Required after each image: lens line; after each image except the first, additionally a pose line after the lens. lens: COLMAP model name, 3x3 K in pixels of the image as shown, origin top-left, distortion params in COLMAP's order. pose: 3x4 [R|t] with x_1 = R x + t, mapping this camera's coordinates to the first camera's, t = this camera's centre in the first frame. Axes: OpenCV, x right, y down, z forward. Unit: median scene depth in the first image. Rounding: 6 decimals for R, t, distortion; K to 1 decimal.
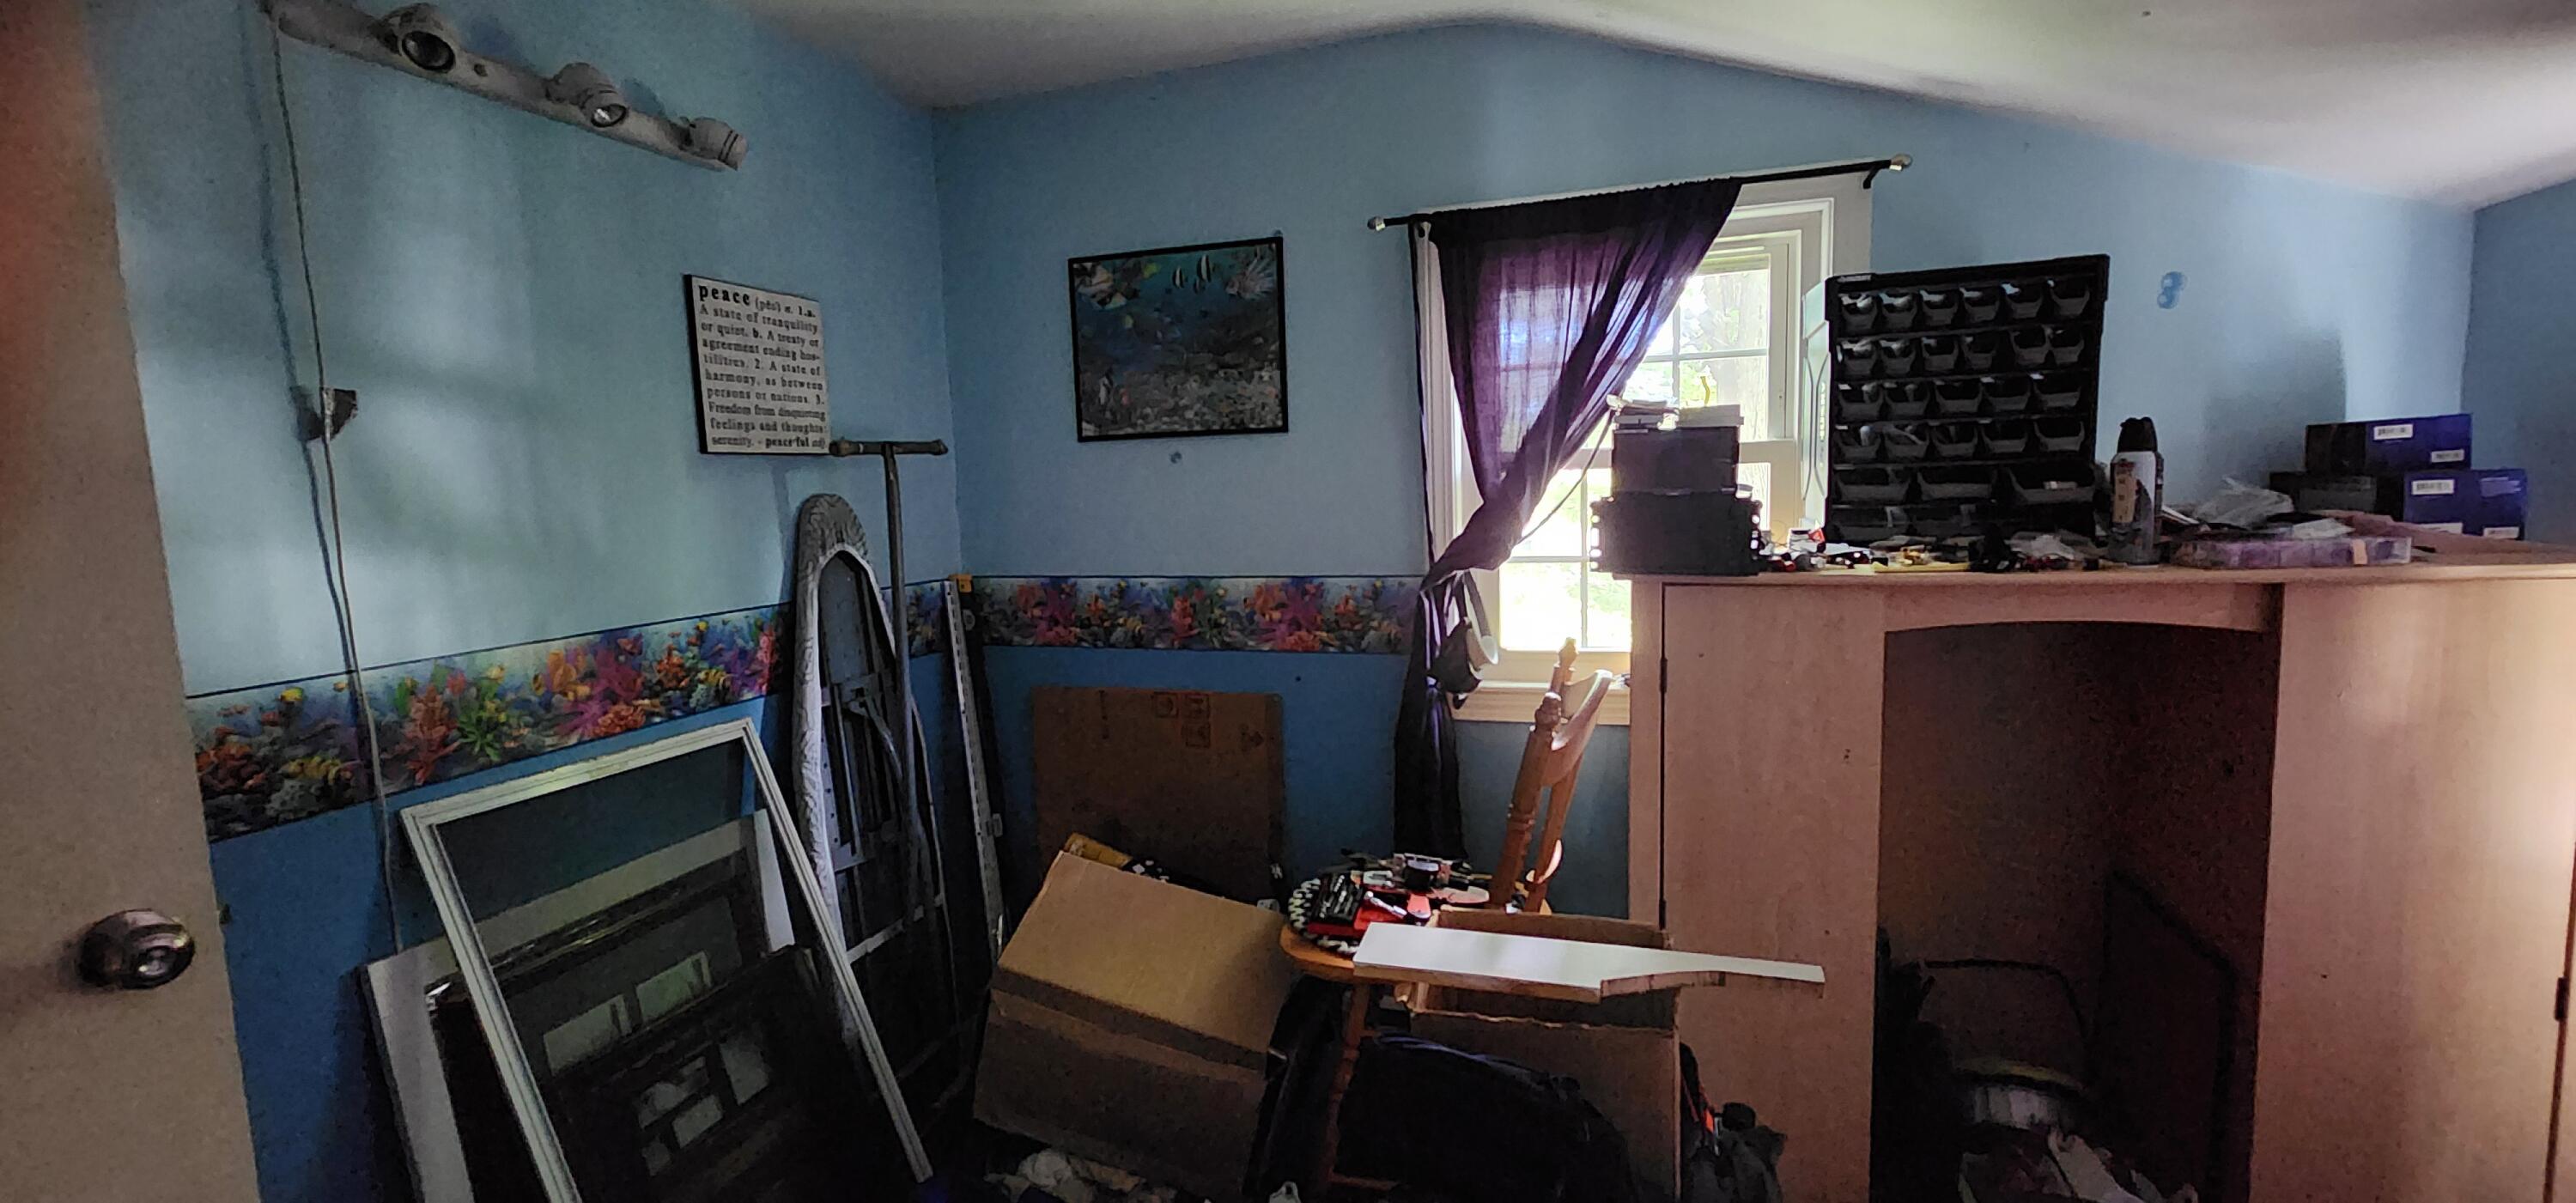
lens RADIAL K [[1055.5, 0, 1288.0], [0, 1055.5, 601.5], [0, 0, 1]] dist [0.001524, 0.000137]
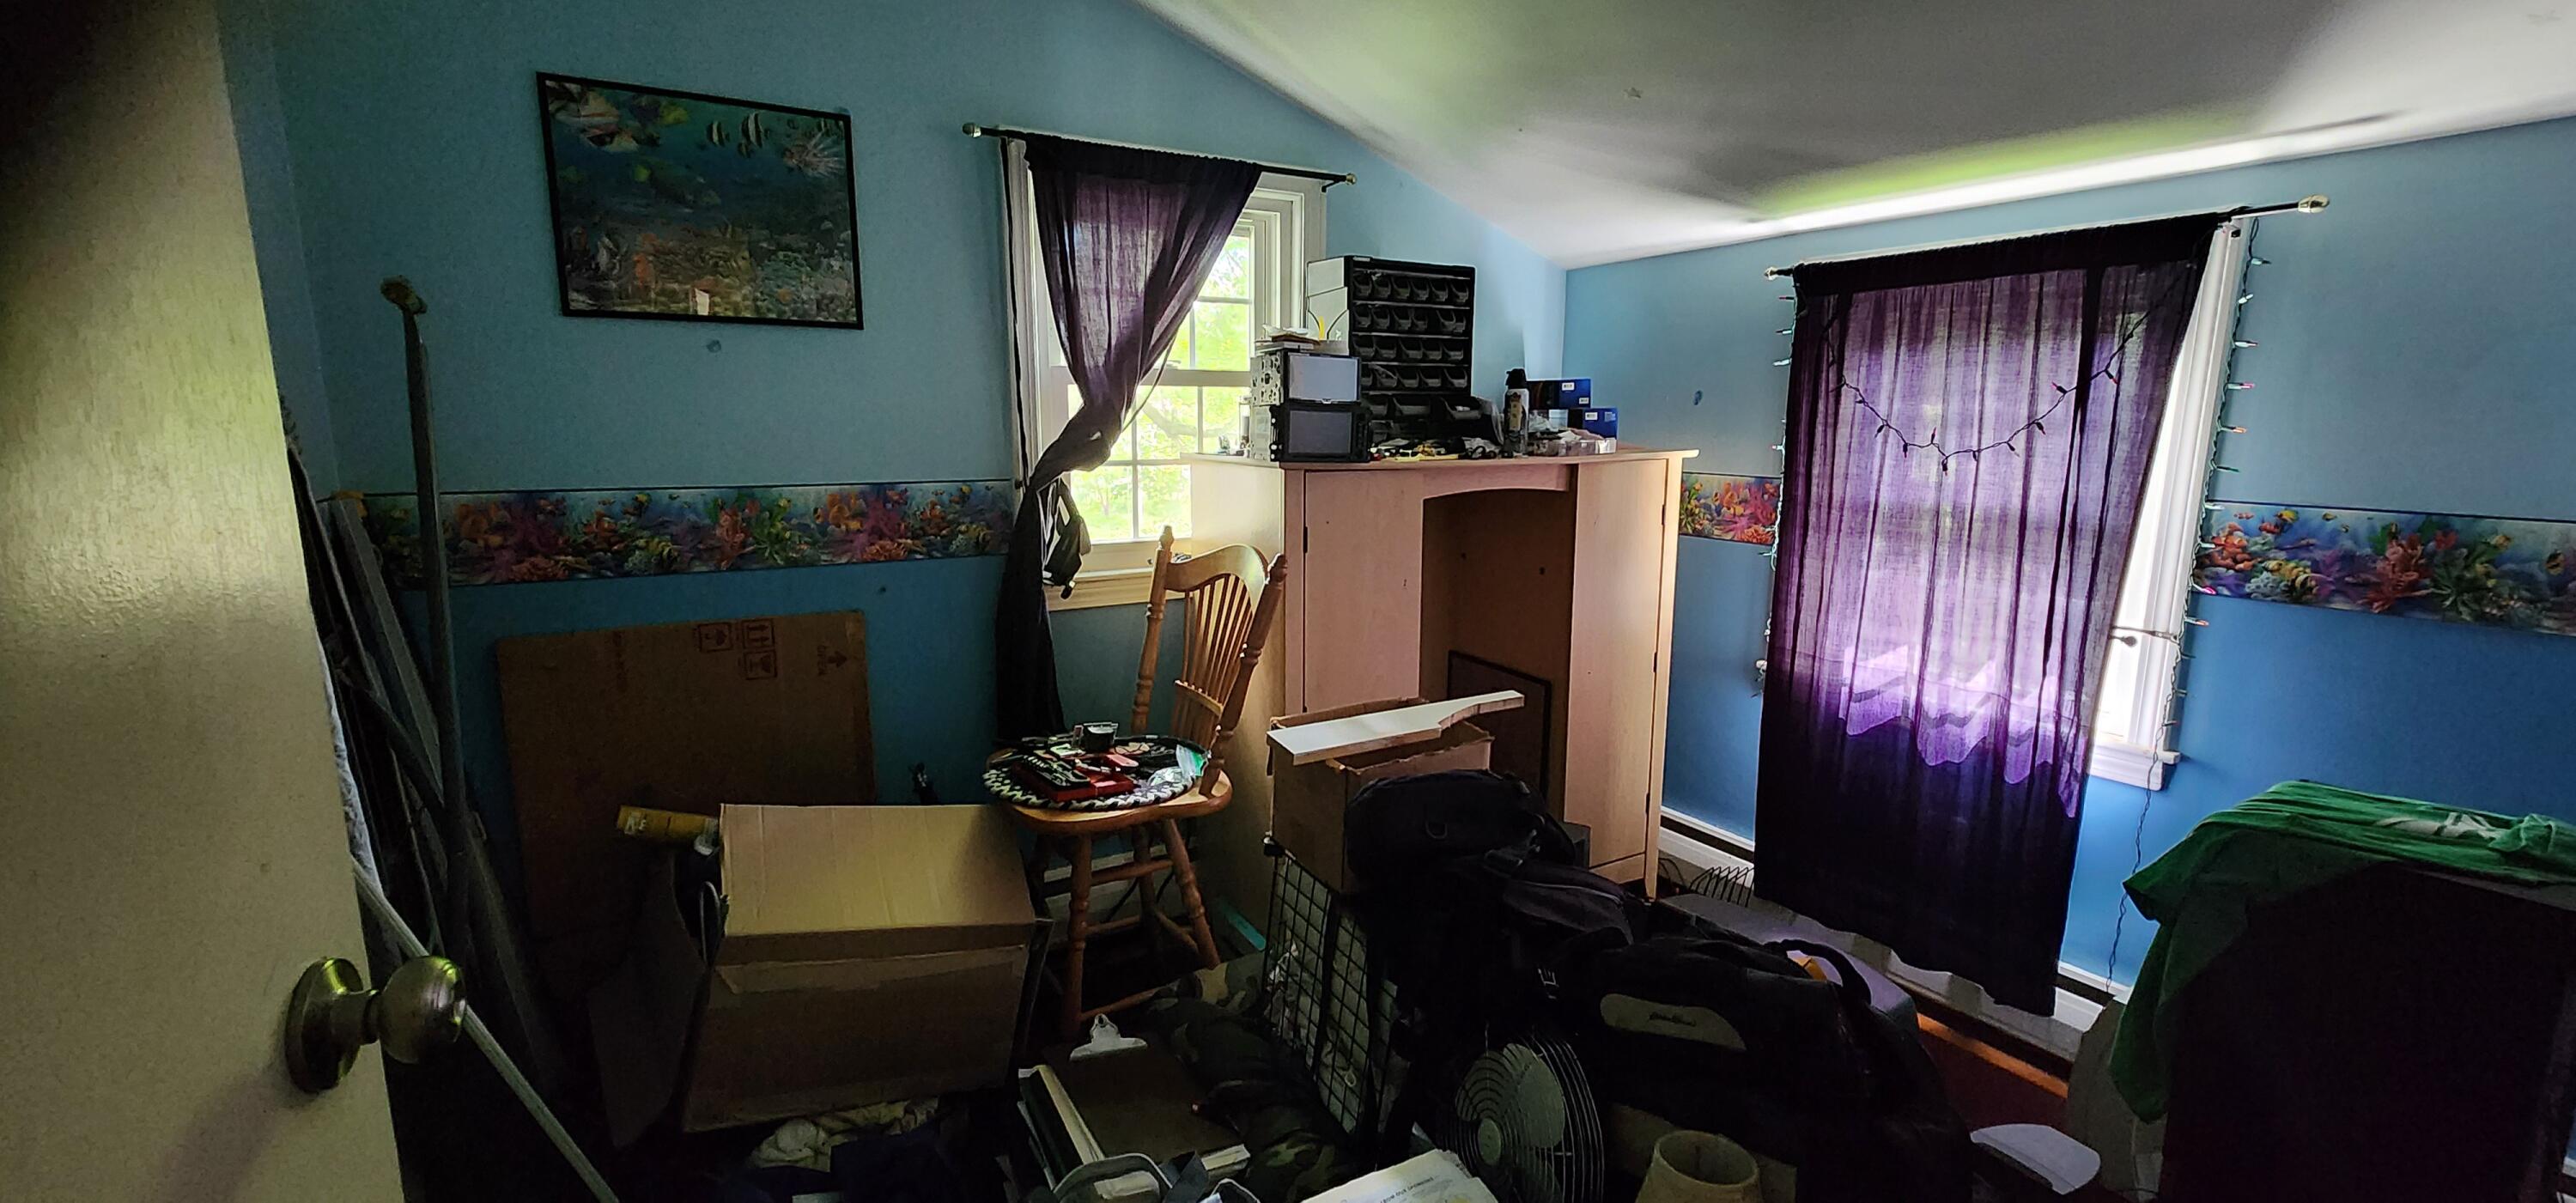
lens RADIAL K [[1055.5, 0, 1288.0], [0, 1055.5, 601.5], [0, 0, 1]] dist [0.001524, 0.000137]
pose [[0.667115, -0.090354, 0.739455, -0.490620], [0.058825, 0.995907, 0.068619, 0.041937], [-0.742629, -0.002278, 0.669699, 0.087093]]
